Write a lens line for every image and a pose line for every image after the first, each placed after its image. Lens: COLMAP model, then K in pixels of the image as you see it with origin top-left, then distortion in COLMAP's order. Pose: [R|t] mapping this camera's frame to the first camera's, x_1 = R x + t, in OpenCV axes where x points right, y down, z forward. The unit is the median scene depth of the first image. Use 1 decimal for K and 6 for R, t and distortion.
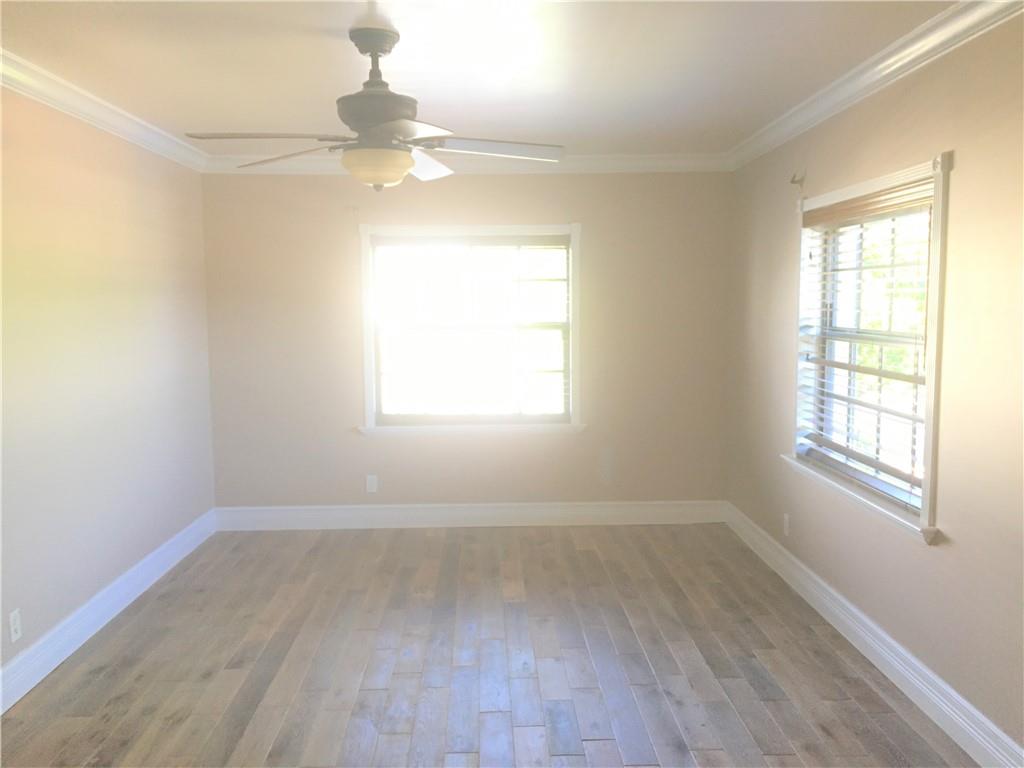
lens RADIAL K [[878.0, 0, 509.7], [0, 878.0, 387.7], [0, 0, 1]] dist [0.070206, -0.086826]
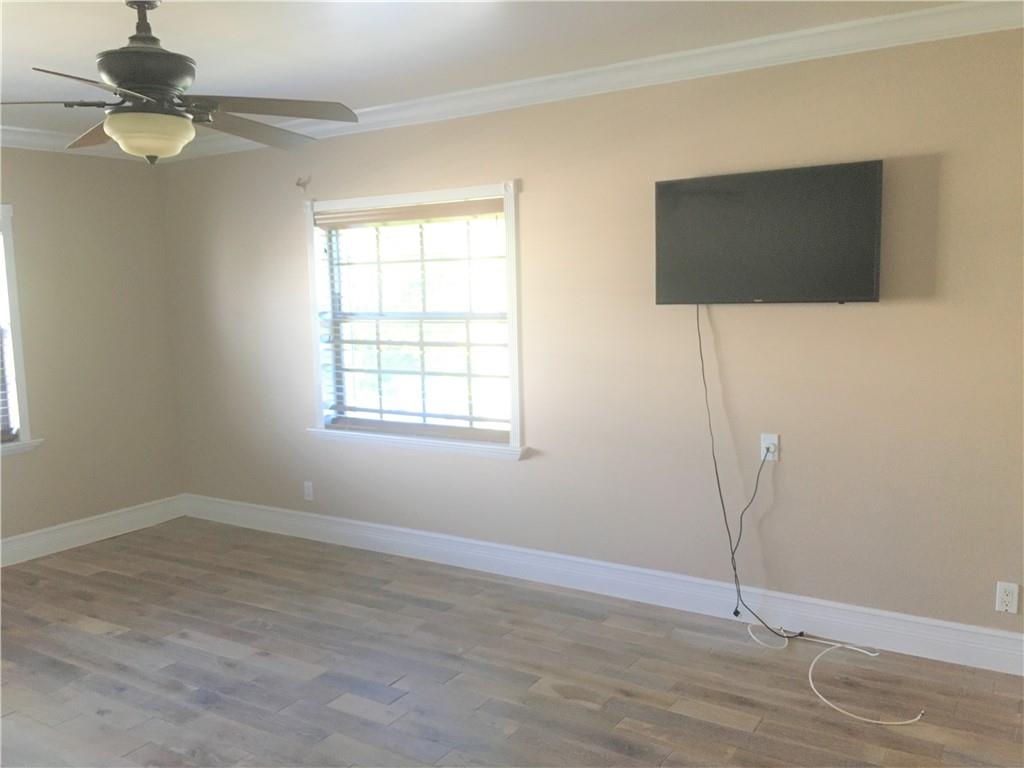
lens RADIAL K [[878.0, 0, 506.2], [0, 878.0, 379.6], [0, 0, 1]] dist [0.070206, -0.086826]
pose [[0.575008, -0.098658, 0.812178, -0.465905], [0.106576, 0.993277, 0.045203, -0.009033], [-0.811177, 0.060566, 0.581656, 0.149631]]
